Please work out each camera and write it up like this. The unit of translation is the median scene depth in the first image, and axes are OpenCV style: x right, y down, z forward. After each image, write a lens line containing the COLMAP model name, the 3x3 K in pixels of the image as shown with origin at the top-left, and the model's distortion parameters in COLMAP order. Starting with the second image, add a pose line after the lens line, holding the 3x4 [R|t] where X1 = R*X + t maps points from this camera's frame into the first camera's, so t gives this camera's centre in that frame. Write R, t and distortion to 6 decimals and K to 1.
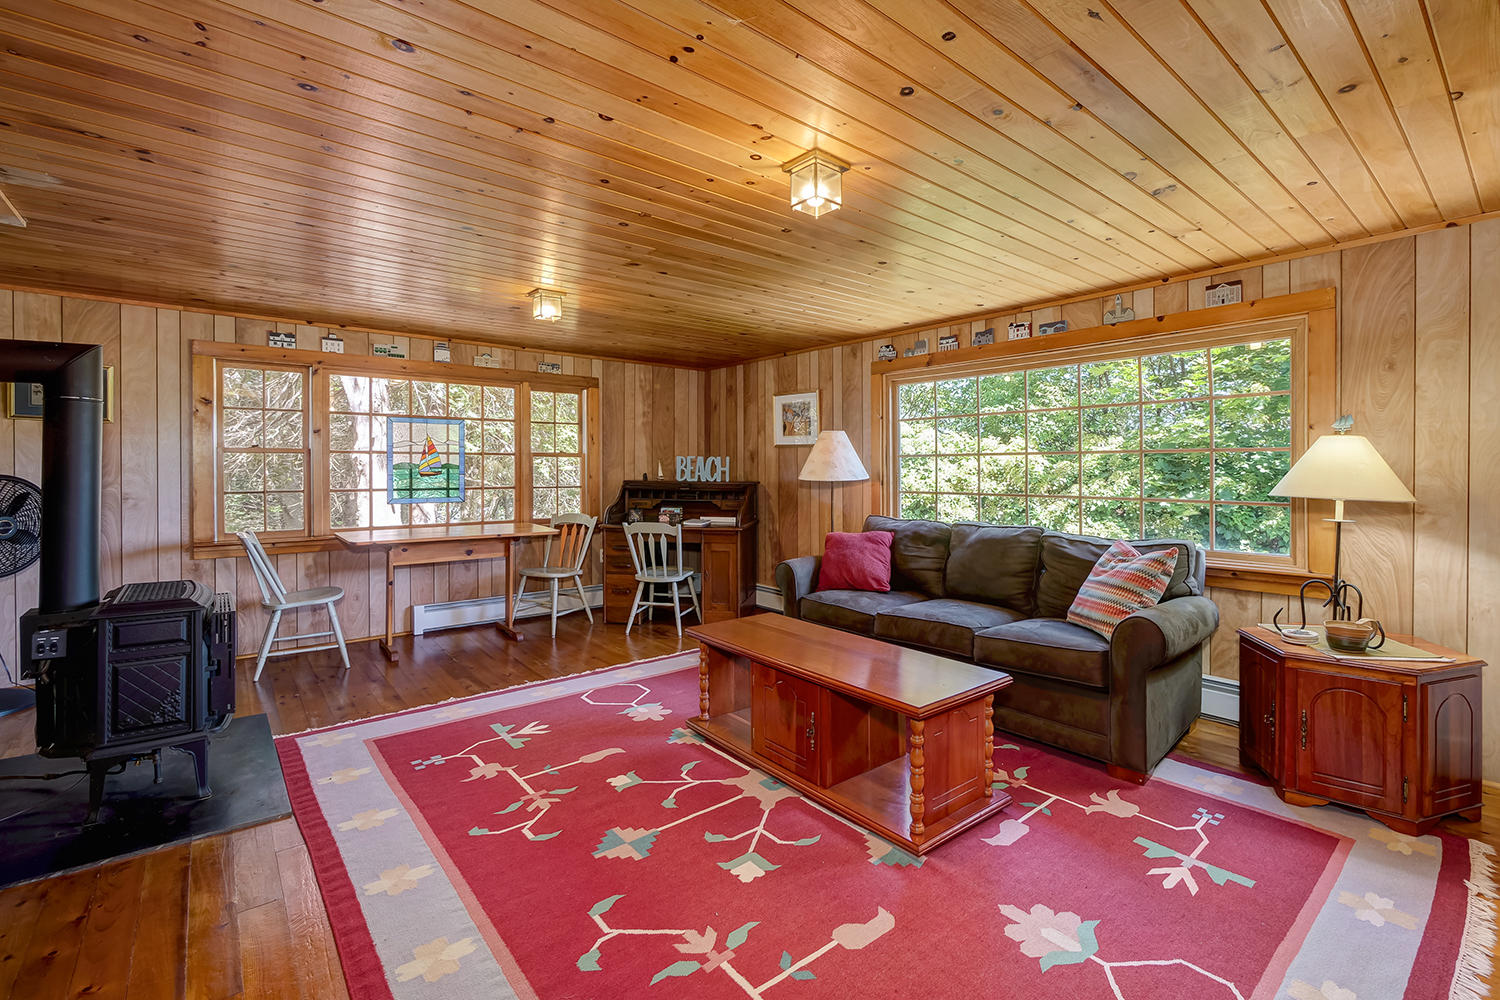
lens RADIAL K [[674.8, 0, 796.1], [0, 674.8, 474.2], [0, 0, 1]] dist [-0.002019, 0.000017]
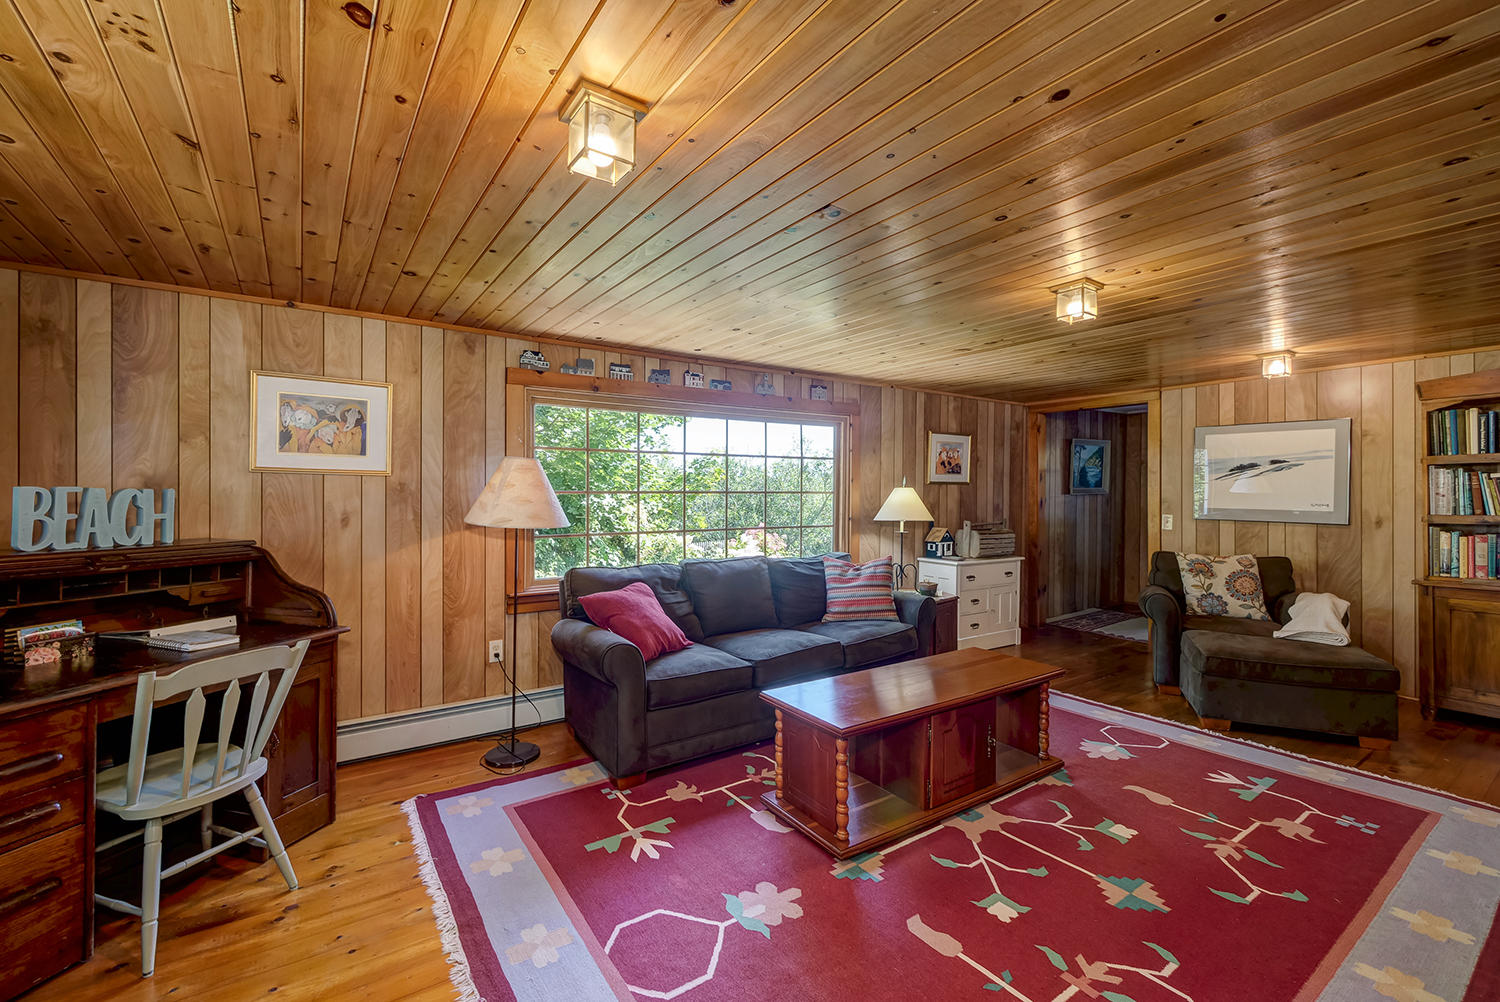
lens RADIAL K [[640.5, 0, 750.0], [0, 640.5, 501.0], [0, 0, 1]] dist [-0.008164, -0.000101]
pose [[0.112406, -0.007181, 0.993636, -0.720484], [0.011188, 0.999920, 0.005961, -0.024030], [-0.993599, 0.010446, 0.112478, 0.839454]]
